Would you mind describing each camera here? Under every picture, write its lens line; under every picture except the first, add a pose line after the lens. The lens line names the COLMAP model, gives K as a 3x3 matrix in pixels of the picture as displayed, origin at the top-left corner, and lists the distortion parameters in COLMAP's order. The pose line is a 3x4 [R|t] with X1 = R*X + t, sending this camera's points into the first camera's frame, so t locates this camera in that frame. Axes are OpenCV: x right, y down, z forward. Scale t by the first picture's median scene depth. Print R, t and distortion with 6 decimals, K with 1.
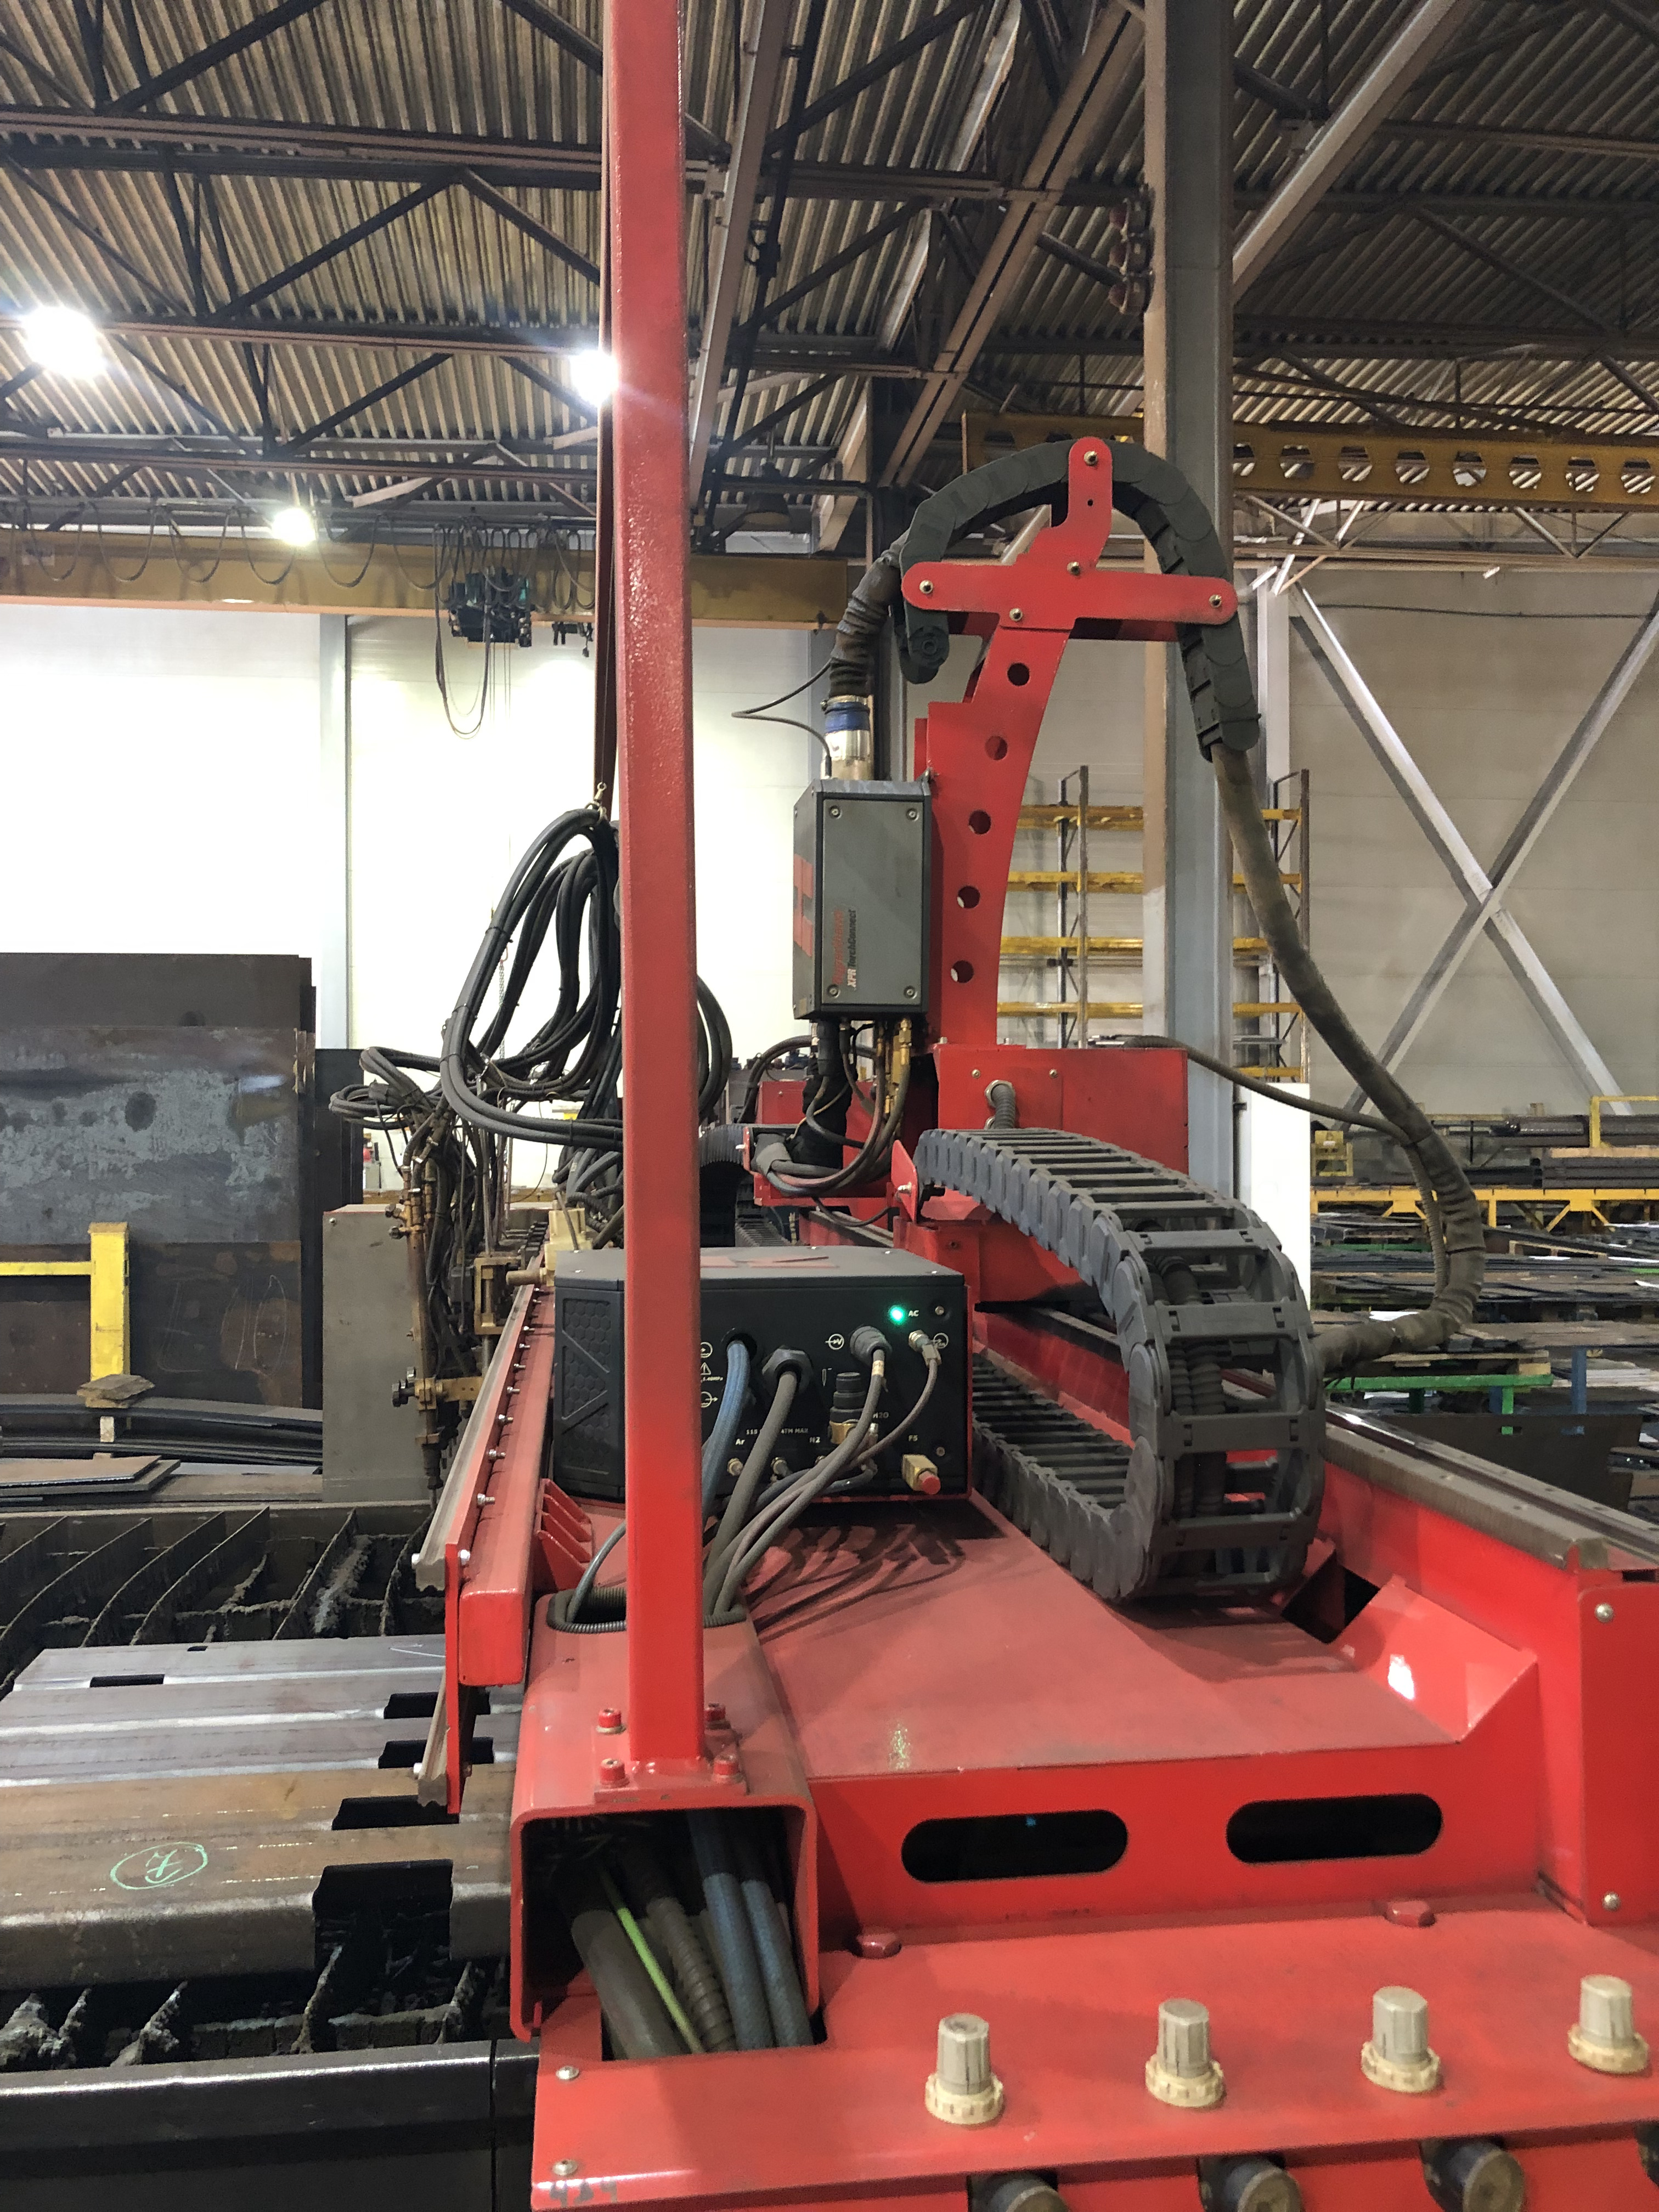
lens RADIAL K [[1819.7, 0, 798.1], [0, 1819.7, 1118.2], [0, 0, 1]] dist [0.002773, -0.016324]
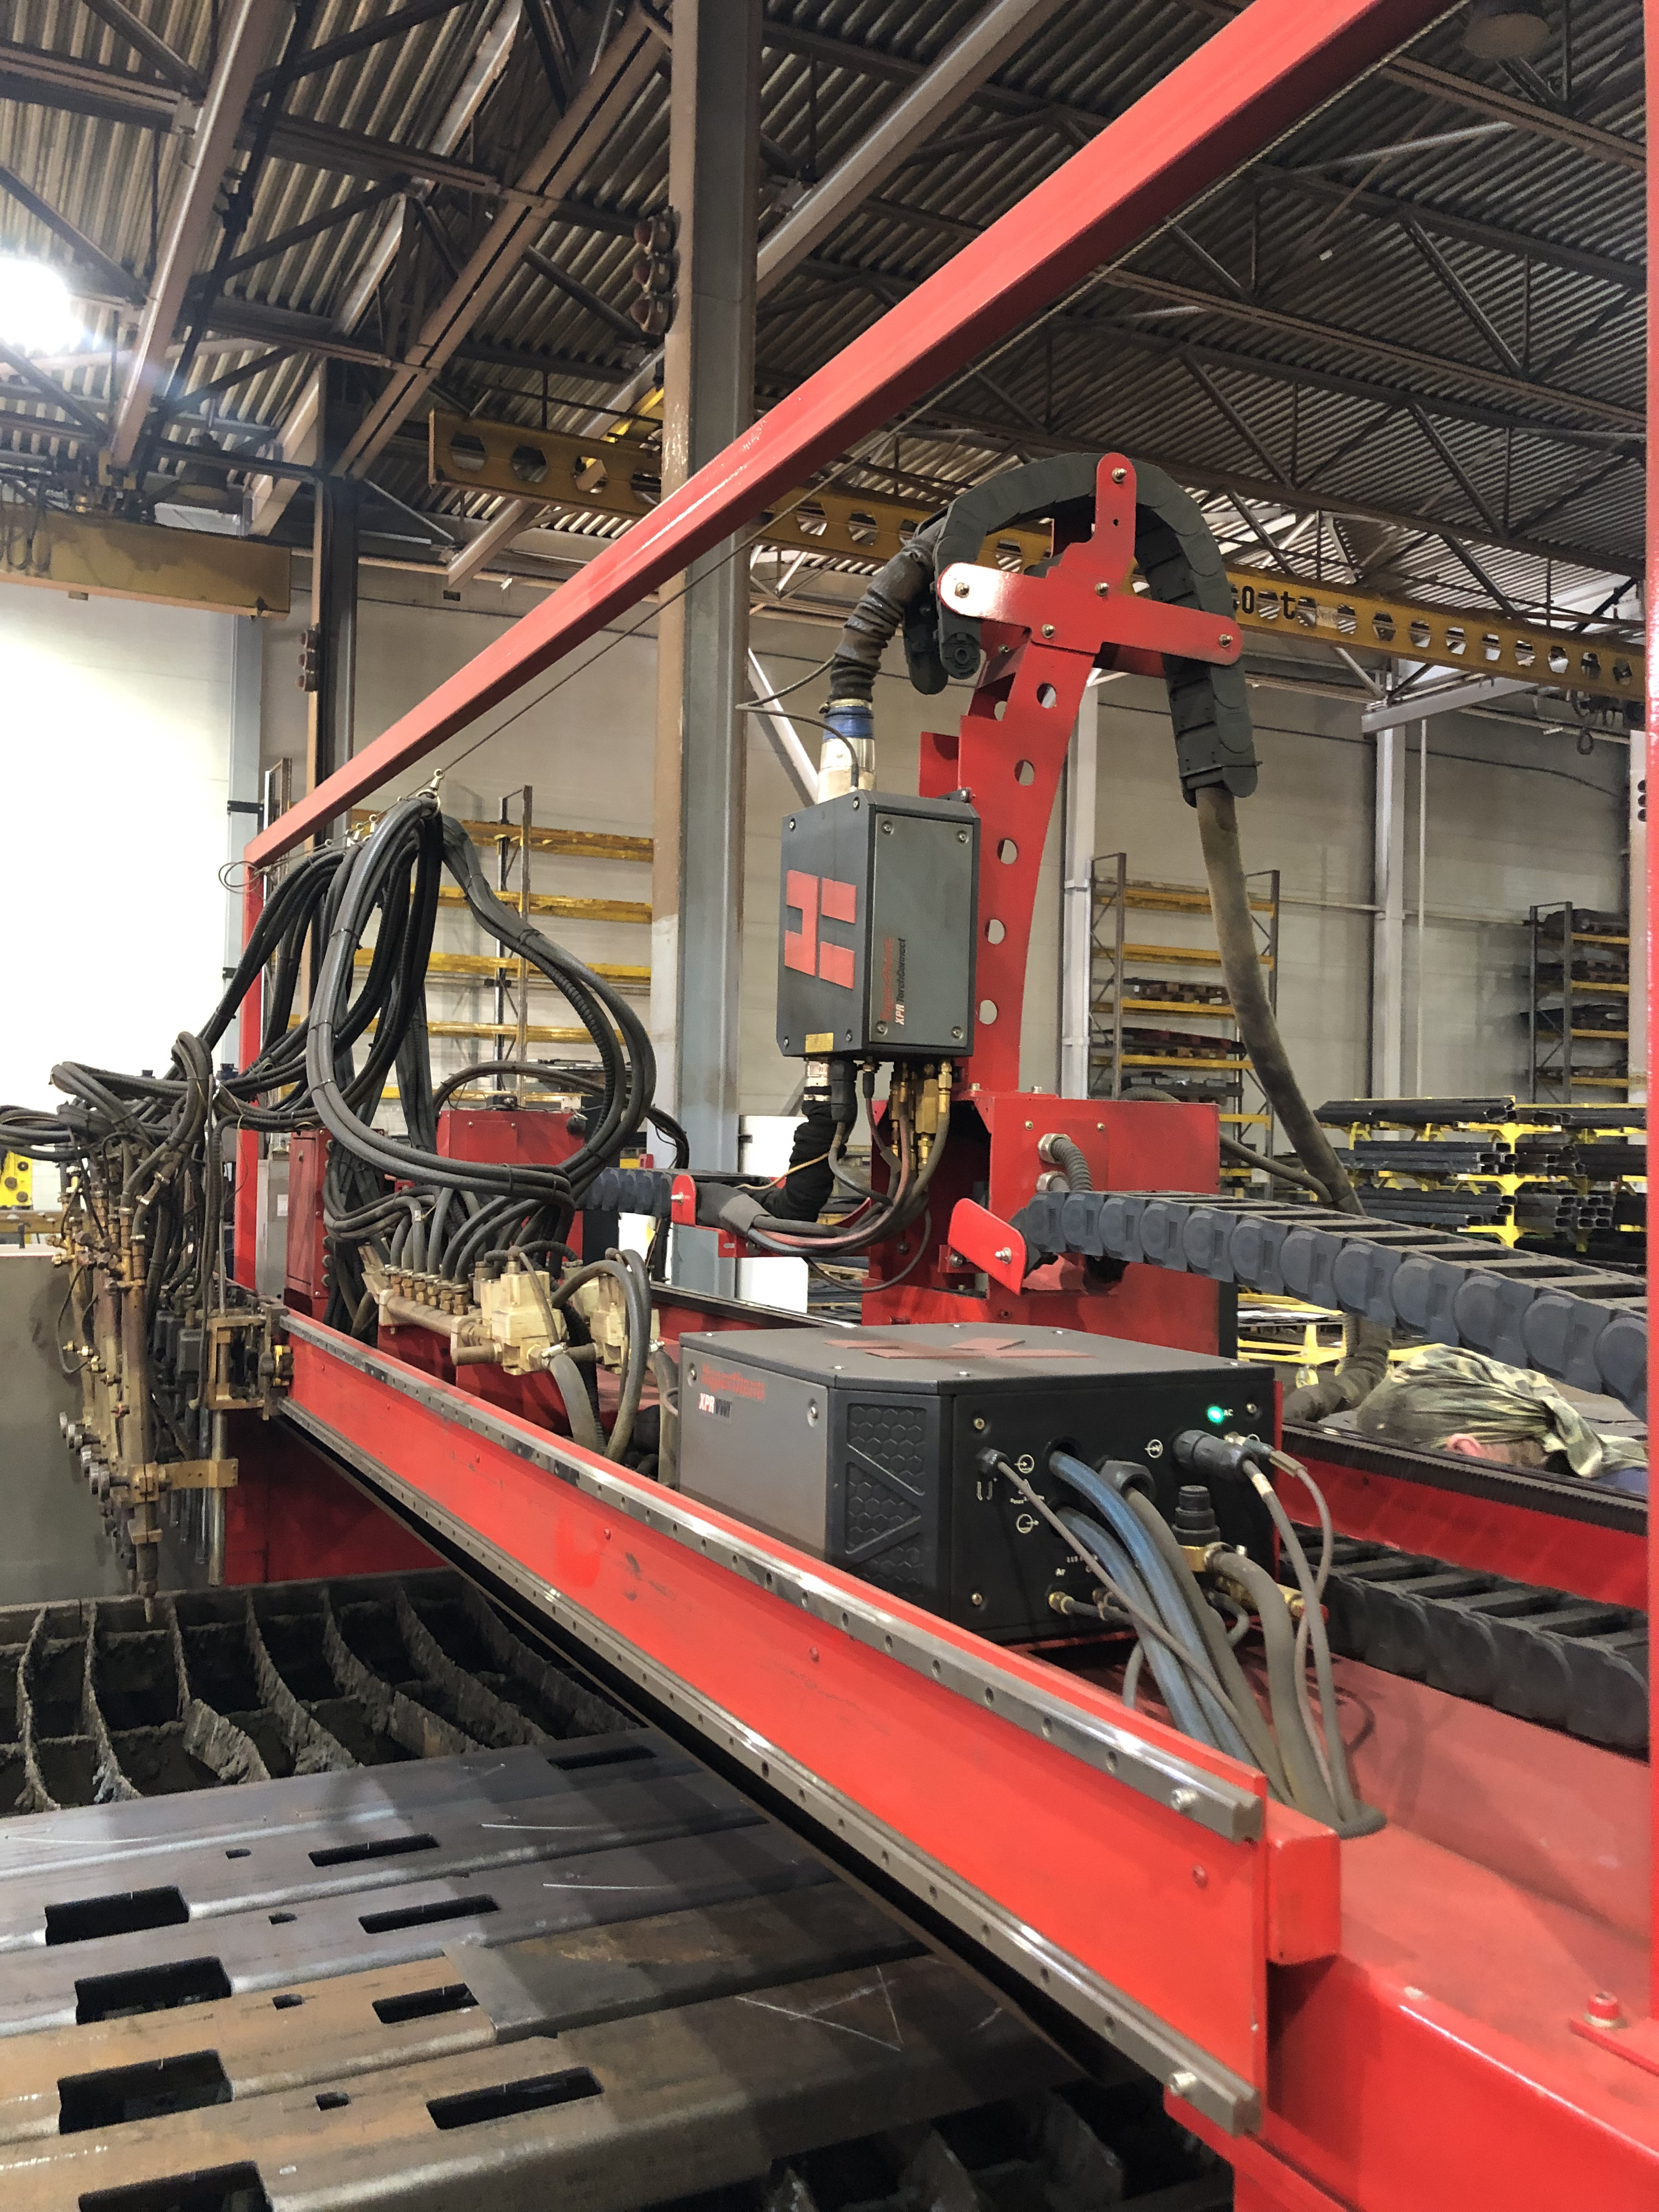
lens RADIAL K [[1823.2, 0, 814.2], [0, 1823.2, 1114.3], [0, 0, 1]] dist [-0.002249, 0.014821]
pose [[0.938041, 0.024759, 0.345638, -0.254240], [-0.019994, 0.999650, -0.017344, -0.009611], [-0.345946, 0.009359, 0.938208, 0.140954]]
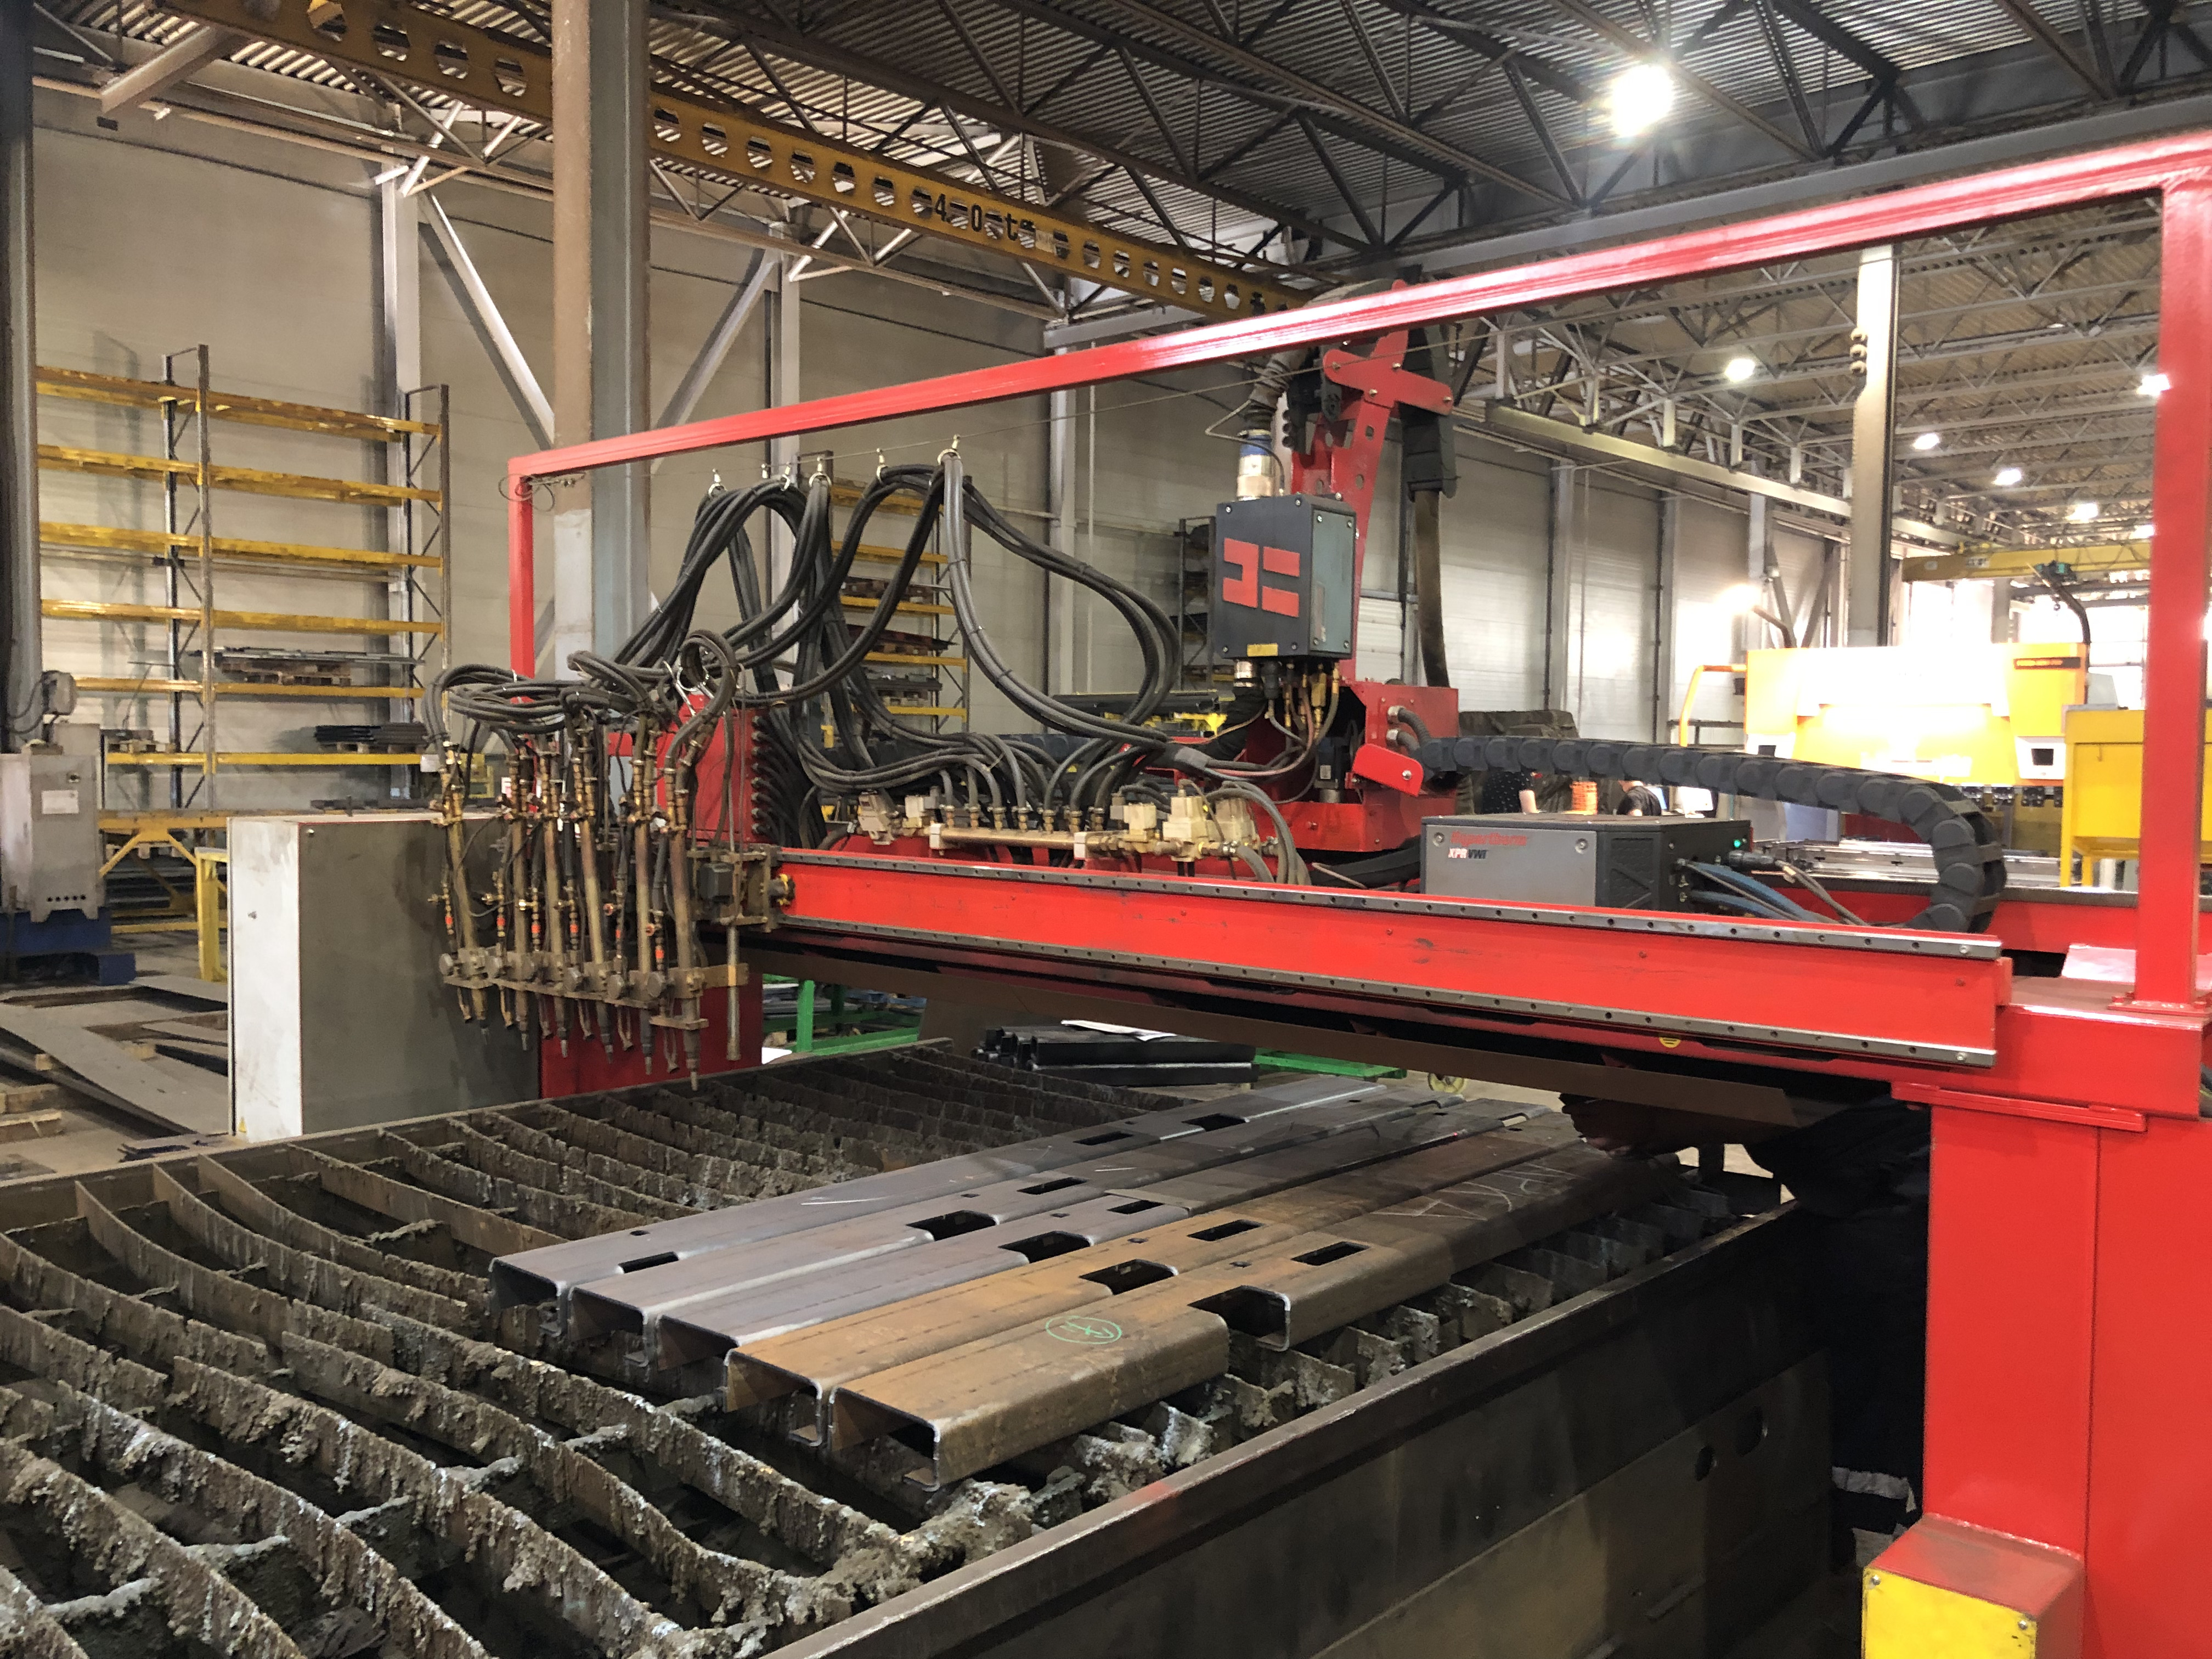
lens RADIAL K [[1853.8, 0, 1096.7], [0, 1853.8, 830.3], [0, 0, 1]] dist [0.018409, -0.015777]
pose [[0.753885, -0.017496, 0.656773, -0.864067], [-0.012971, 0.999054, 0.041502, 0.016265], [-0.656878, -0.039807, 0.752945, 0.045109]]
